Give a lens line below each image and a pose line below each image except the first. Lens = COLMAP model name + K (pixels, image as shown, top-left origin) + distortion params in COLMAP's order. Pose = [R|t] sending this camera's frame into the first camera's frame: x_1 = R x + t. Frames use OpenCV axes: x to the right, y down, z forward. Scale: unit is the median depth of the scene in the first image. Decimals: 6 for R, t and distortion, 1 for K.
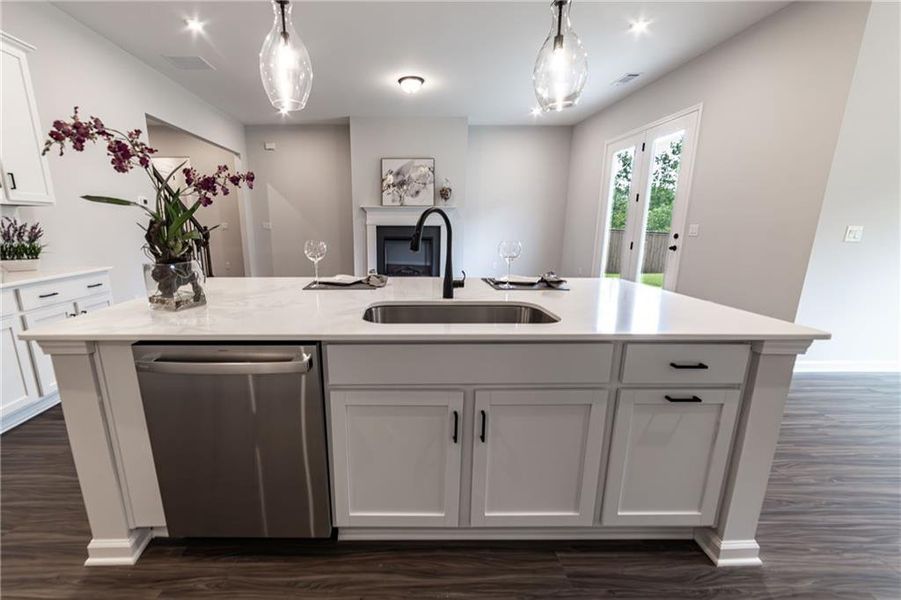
lens RADIAL K [[369.5, 0, 421.4], [0, 369.5, 304.7], [0, 0, 1]] dist [-0.004043, 0.000692]
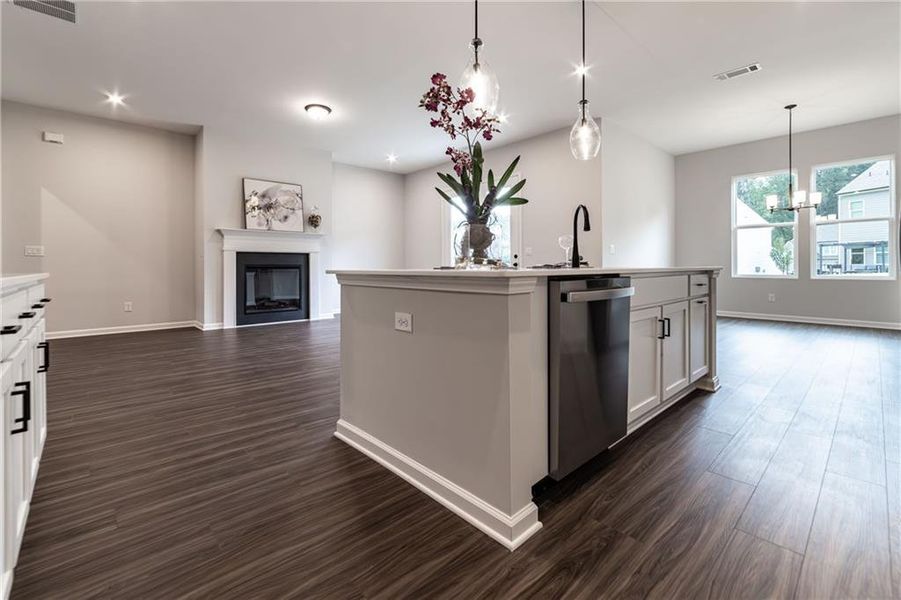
lens RADIAL K [[397.9, 0, 435.5], [0, 397.9, 264.1], [0, 0, 1]] dist [-0.004024, -0.000132]
pose [[0.742651, -0.001292, 0.669677, -0.402166], [0.152574, 0.974025, -0.167322, 0.034748], [-0.652066, 0.226437, 0.723558, 0.058780]]
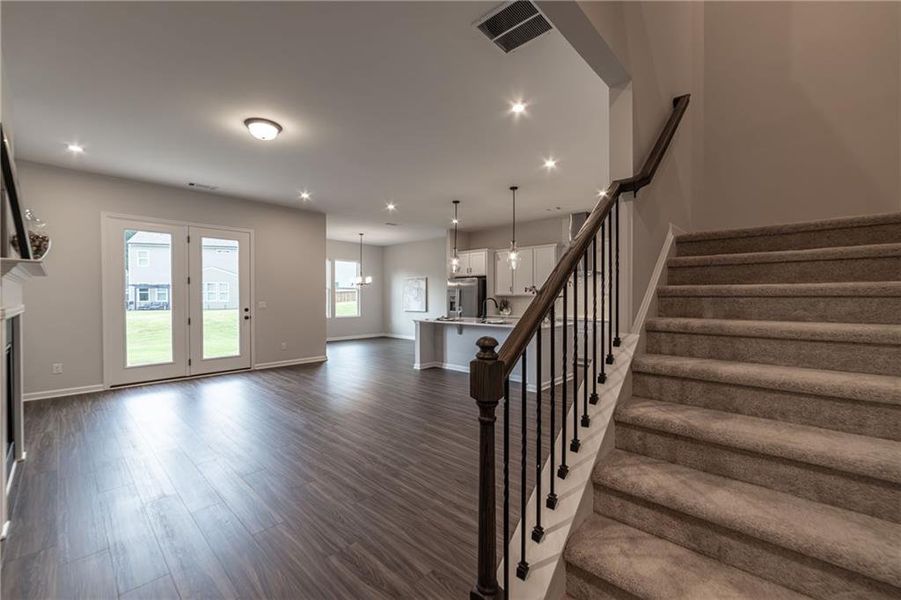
lens RADIAL K [[369.5, 0, 444.7], [0, 369.5, 299.9], [0, 0, 1]] dist [-0.004043, 0.000692]
pose [[-0.725272, -0.007350, 0.688424, -0.630298], [0.143226, 0.976454, 0.161318, -0.237166], [-0.673400, 0.215600, -0.707142, 1.018629]]
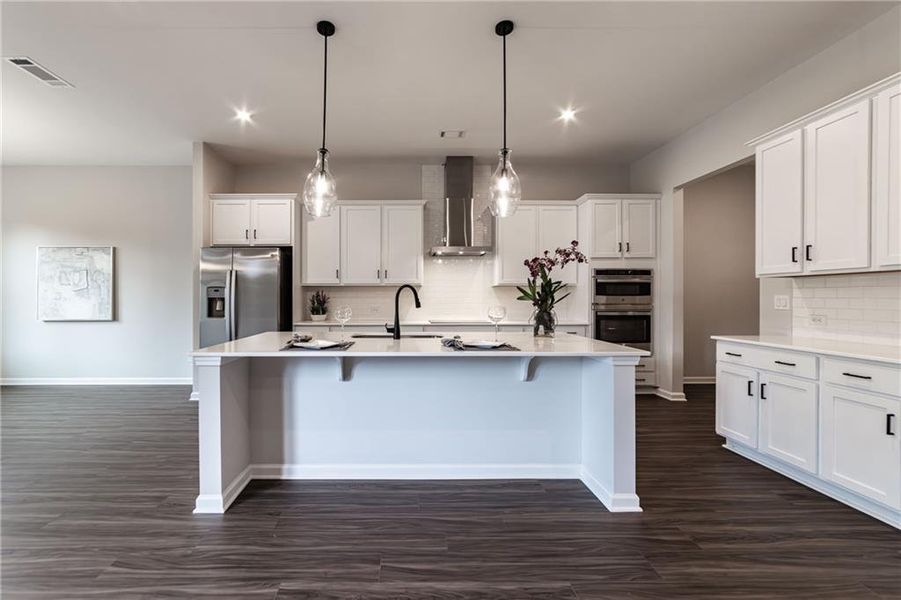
lens RADIAL K [[369.5, 0, 409.0], [0, 369.5, 301.0], [0, 0, 1]] dist [-0.004043, 0.000692]
pose [[-0.999998, 0.000534, 0.002087, -0.037301], [0.000995, 0.973782, 0.227480, -0.143261], [-0.001910, 0.227481, -0.973781, 0.650206]]
